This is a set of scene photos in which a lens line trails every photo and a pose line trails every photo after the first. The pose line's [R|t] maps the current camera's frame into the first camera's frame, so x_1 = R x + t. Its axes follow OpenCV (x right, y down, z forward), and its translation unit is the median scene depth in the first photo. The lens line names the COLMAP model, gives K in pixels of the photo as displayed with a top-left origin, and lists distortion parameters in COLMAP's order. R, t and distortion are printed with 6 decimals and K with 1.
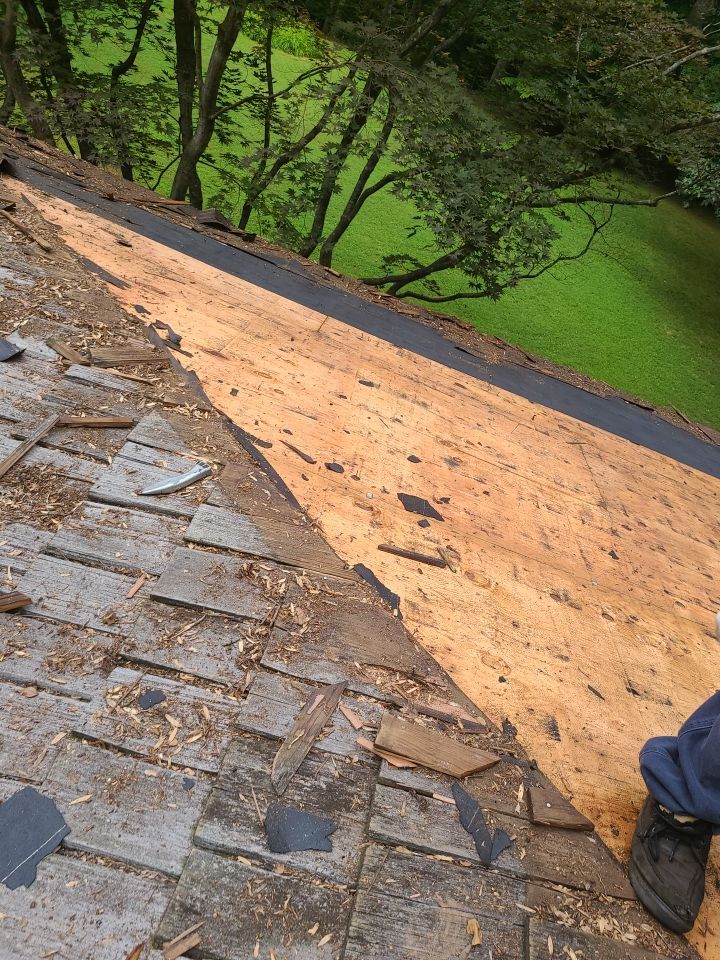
lens RADIAL K [[724.0, 0, 360.0], [0, 724.0, 480.0], [0, 0, 1]] dist [0.043453, 0.000185]
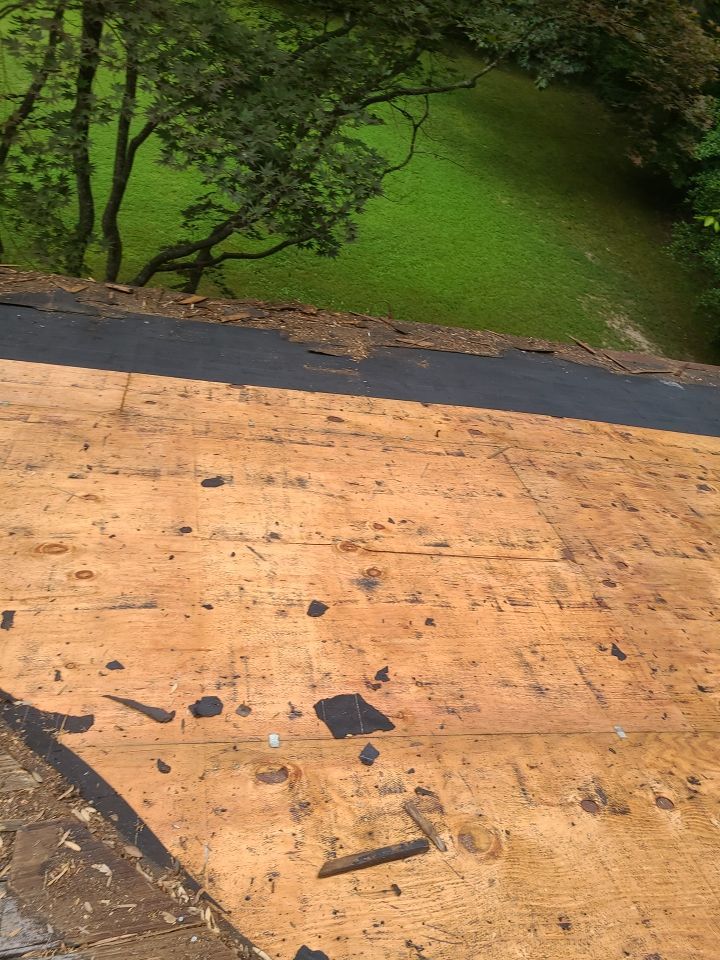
lens RADIAL K [[743.5, 0, 378.2], [0, 743.5, 478.8], [0, 0, 1]] dist [0.040672, -0.005703]
pose [[0.939921, -0.304208, 0.154941, 0.049173], [0.285027, 0.949063, 0.134310, -0.189490], [-0.187907, -0.082079, 0.978751, 0.268537]]
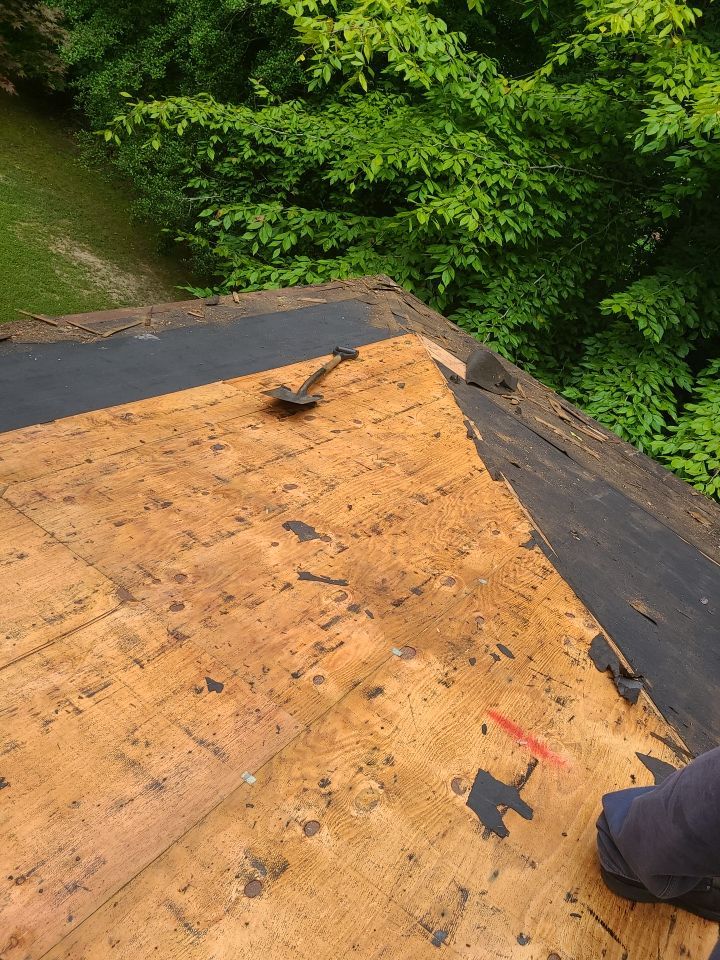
lens RADIAL K [[685.9, 0, 360.0], [0, 685.9, 480.0], [0, 0, 1]] dist [0.061833, -0.046187]
pose [[0.524569, -0.653850, 0.545259, 0.152360], [0.432822, 0.756324, 0.490550, -0.262477], [-0.733139, -0.021328, 0.679744, 0.360491]]
